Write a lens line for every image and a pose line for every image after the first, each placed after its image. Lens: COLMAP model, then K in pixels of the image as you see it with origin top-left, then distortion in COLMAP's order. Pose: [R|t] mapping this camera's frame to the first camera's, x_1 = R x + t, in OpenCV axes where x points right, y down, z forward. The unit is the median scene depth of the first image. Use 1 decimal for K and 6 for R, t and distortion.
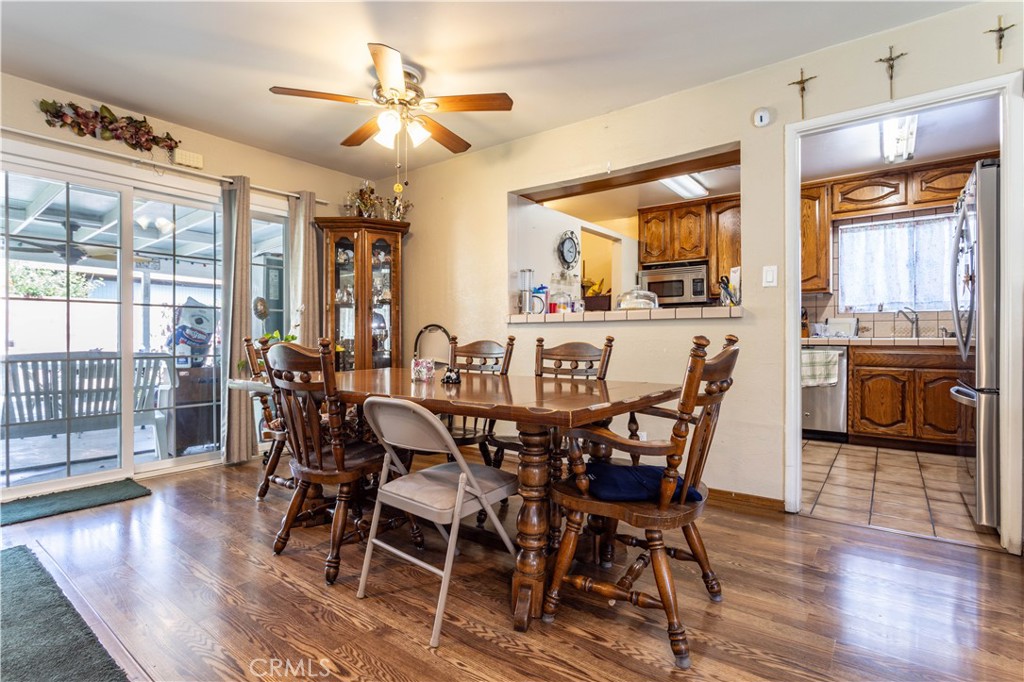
lens RADIAL K [[500.2, 0, 511.4], [0, 500.2, 336.4], [0, 0, 1]] dist [-0.017451, 0.007767]
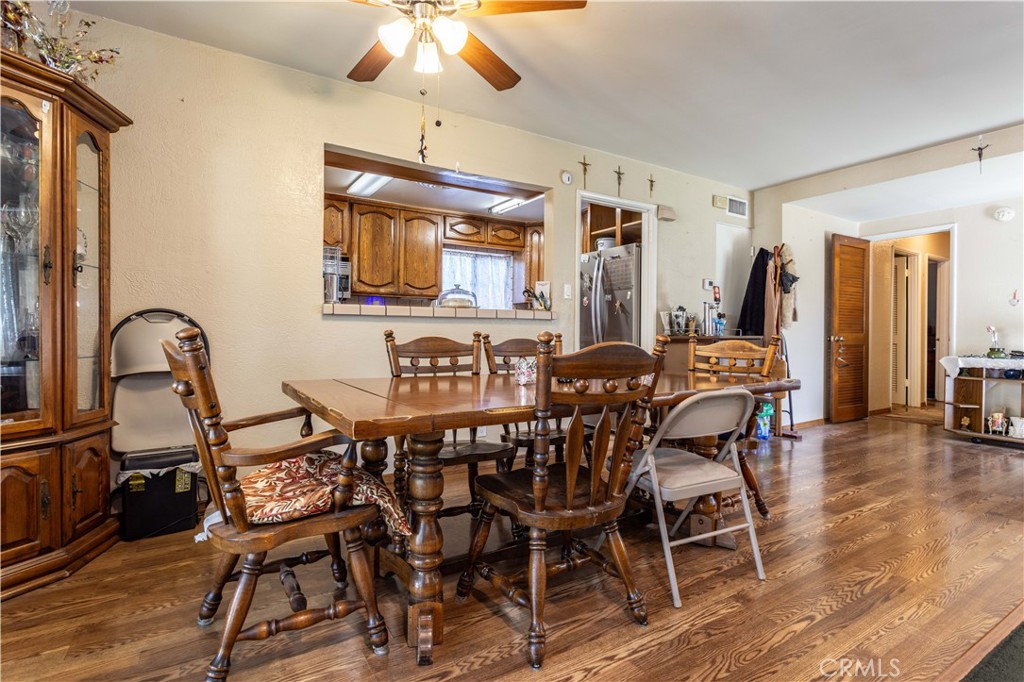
lens RADIAL K [[500.2, 0, 511.4], [0, 500.2, 336.4], [0, 0, 1]] dist [-0.017451, 0.007767]
pose [[0.354378, 0.000490, 0.935102, -0.553587], [-0.008663, 0.999959, 0.002759, 0.003268], [-0.935062, -0.009079, 0.354368, 0.409347]]
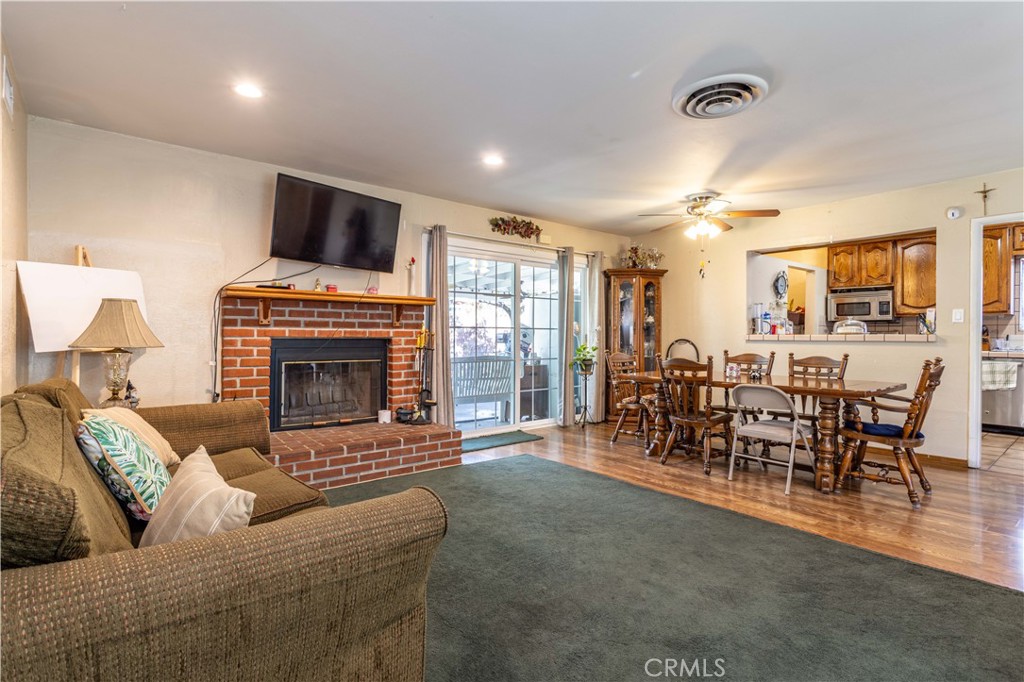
lens RADIAL K [[500.2, 0, 511.4], [0, 500.2, 336.4], [0, 0, 1]] dist [-0.017451, 0.007767]
pose [[0.972819, 0.007177, -0.231456, -0.304152], [-0.006314, 0.999970, 0.004469, -0.034795], [0.231481, -0.002886, 0.972835, -0.525876]]
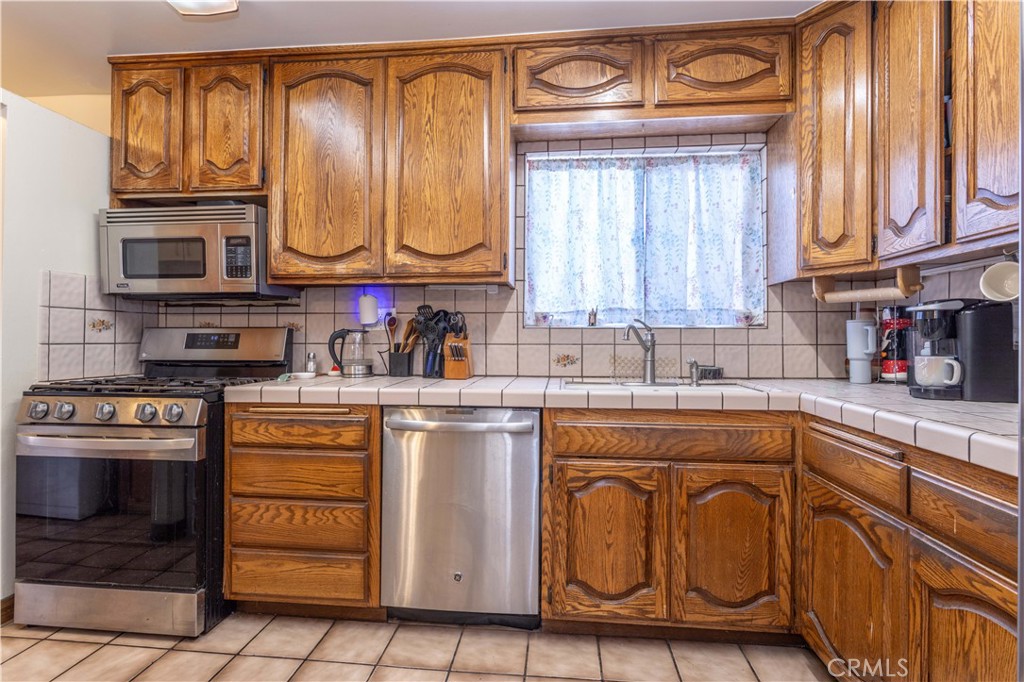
lens RADIAL K [[500.2, 0, 511.4], [0, 500.2, 336.4], [0, 0, 1]] dist [-0.017451, 0.007767]
pose [[0.851768, 0.005870, 0.523887, 0.440090], [-0.005126, 0.999983, -0.002871, -0.040822], [-0.523895, -0.000240, 0.851783, 0.662883]]
